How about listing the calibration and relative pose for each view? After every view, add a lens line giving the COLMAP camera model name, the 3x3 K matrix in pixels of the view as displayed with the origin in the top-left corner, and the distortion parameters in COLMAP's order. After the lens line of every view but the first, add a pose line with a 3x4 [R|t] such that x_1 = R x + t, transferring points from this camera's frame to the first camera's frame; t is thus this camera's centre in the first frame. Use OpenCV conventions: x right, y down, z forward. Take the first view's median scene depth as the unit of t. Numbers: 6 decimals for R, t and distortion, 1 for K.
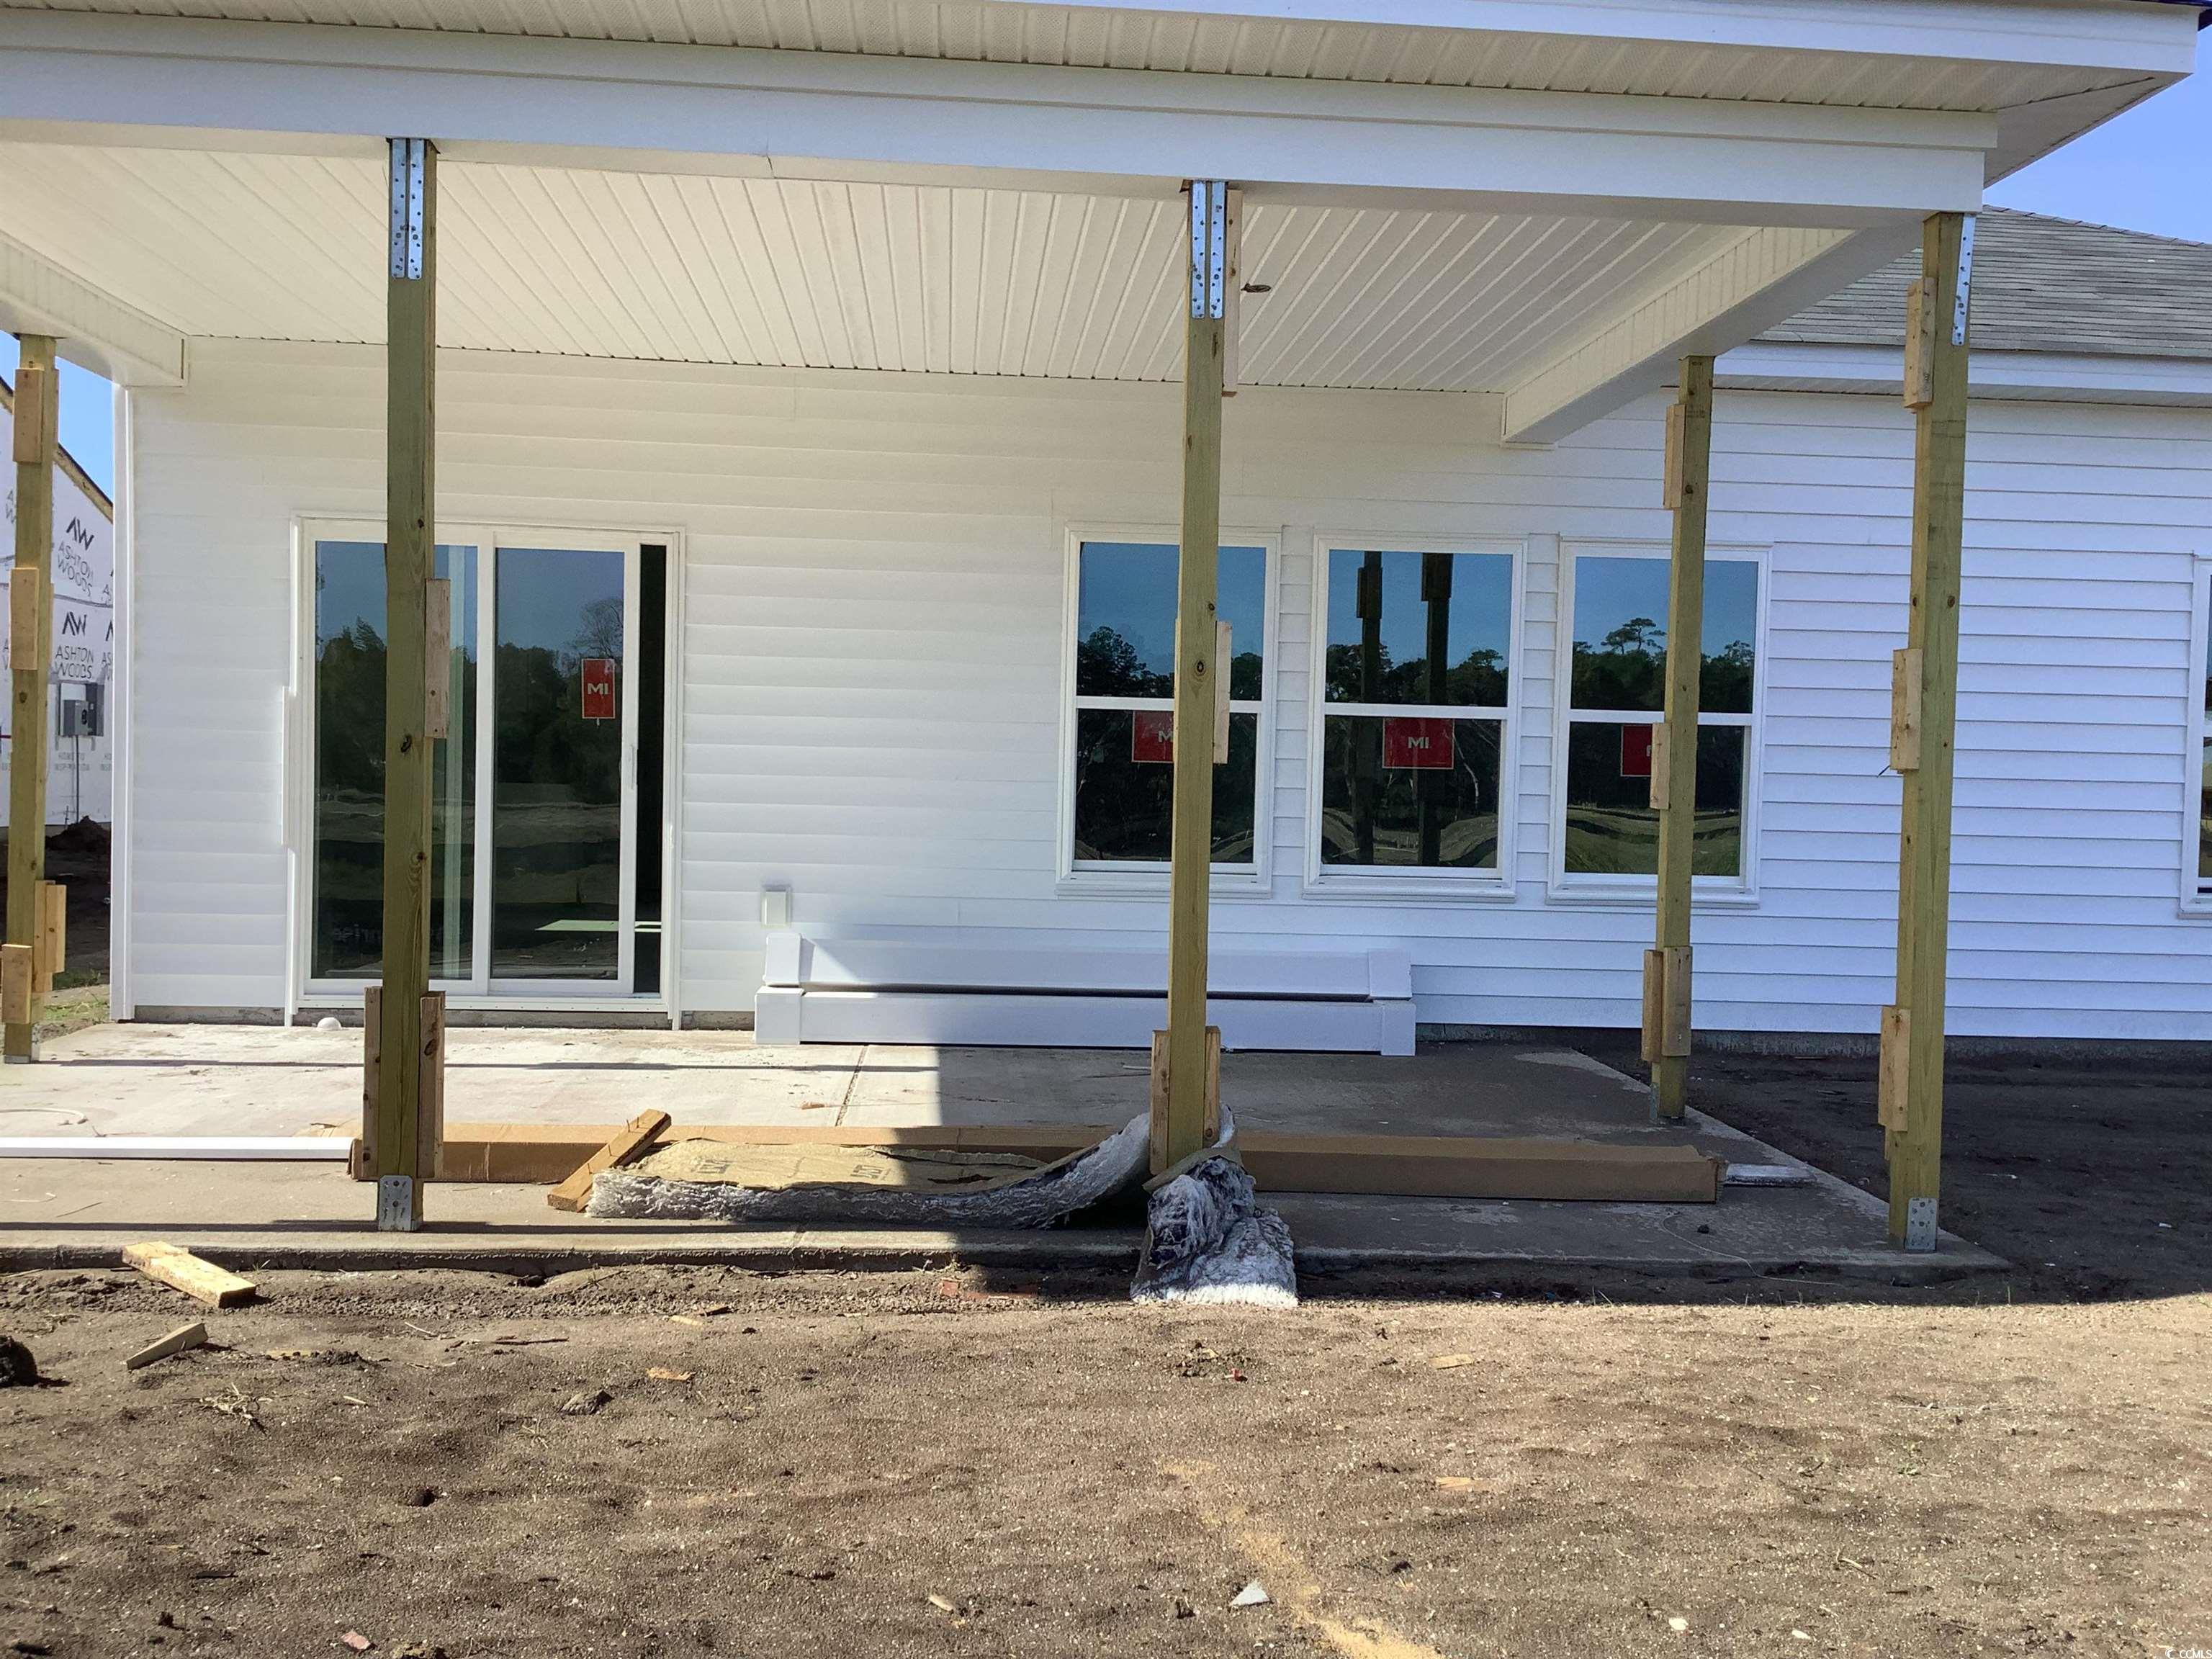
lens RADIAL K [[2069.3, 0, 1106.0], [0, 2069.3, 829.5], [0, 0, 1]] dist [0.109950, -0.206335]
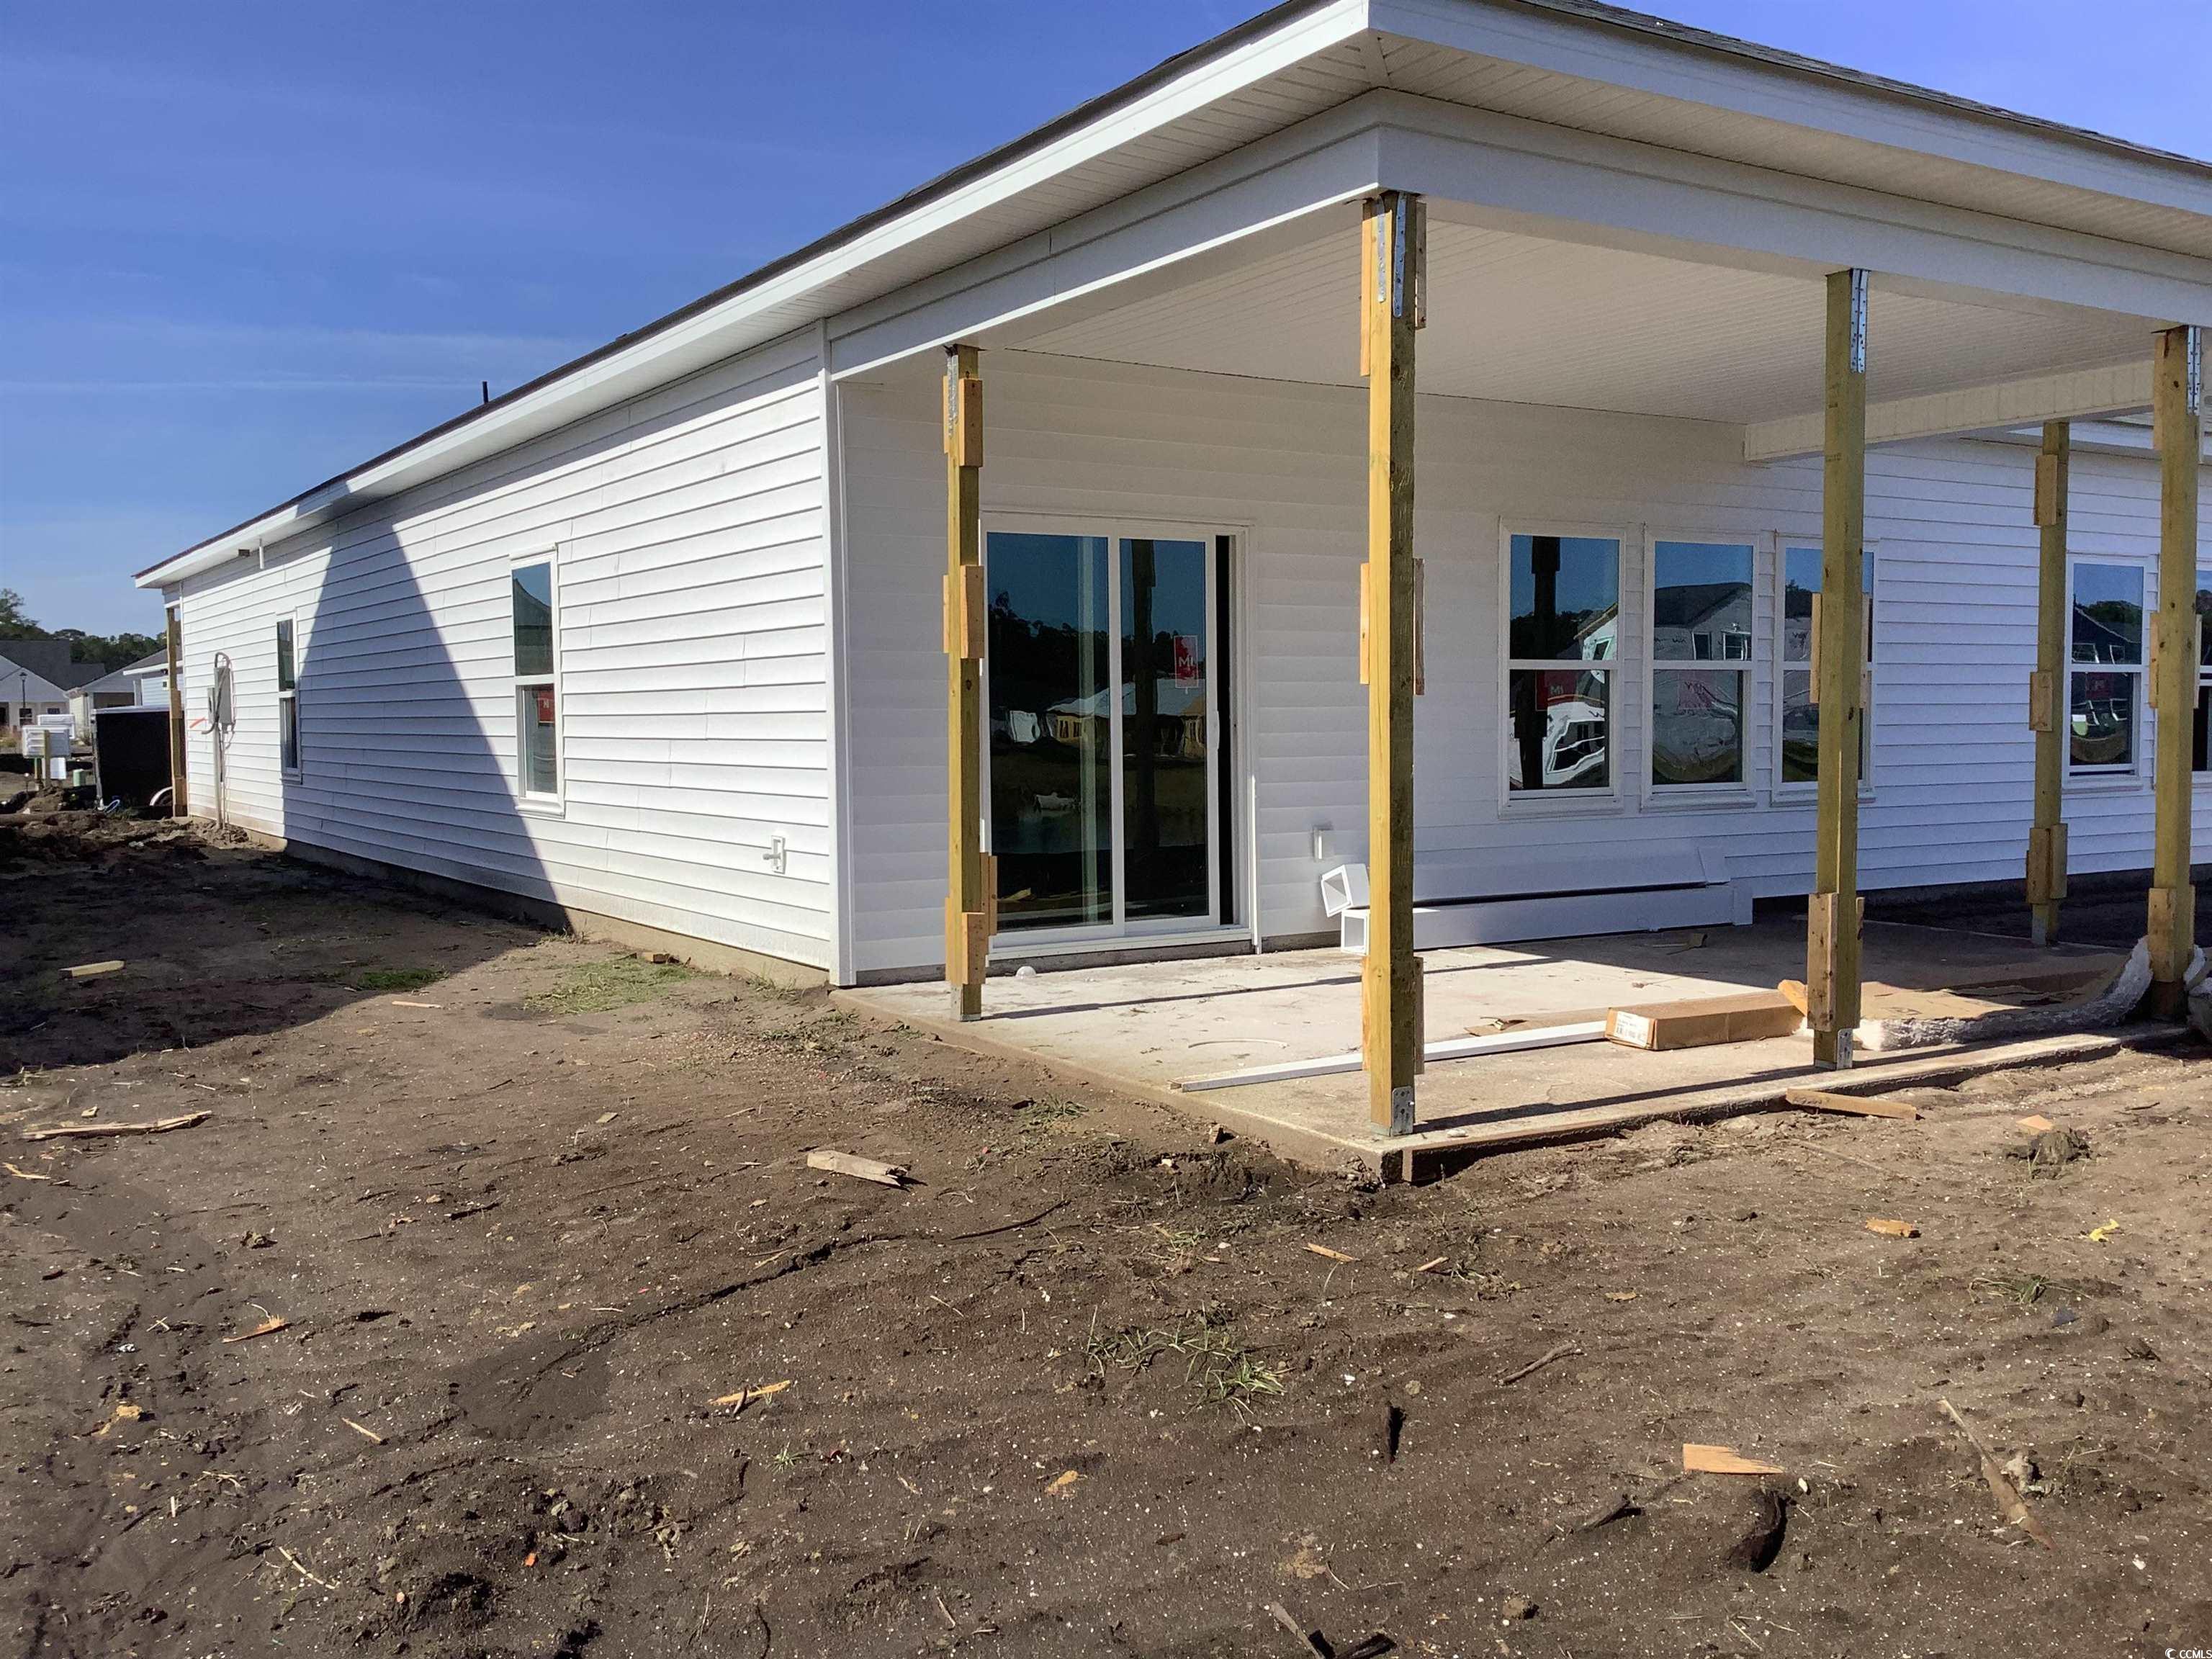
lens RADIAL K [[2051.4, 0, 1106.0], [0, 2051.4, 829.5], [0, 0, 1]] dist [-0.006796, -0.006875]
pose [[0.877138, -0.058070, 0.476714, -0.824931], [0.043177, 0.998178, 0.042147, -0.025042], [-0.478293, -0.016385, 0.878048, 0.034404]]
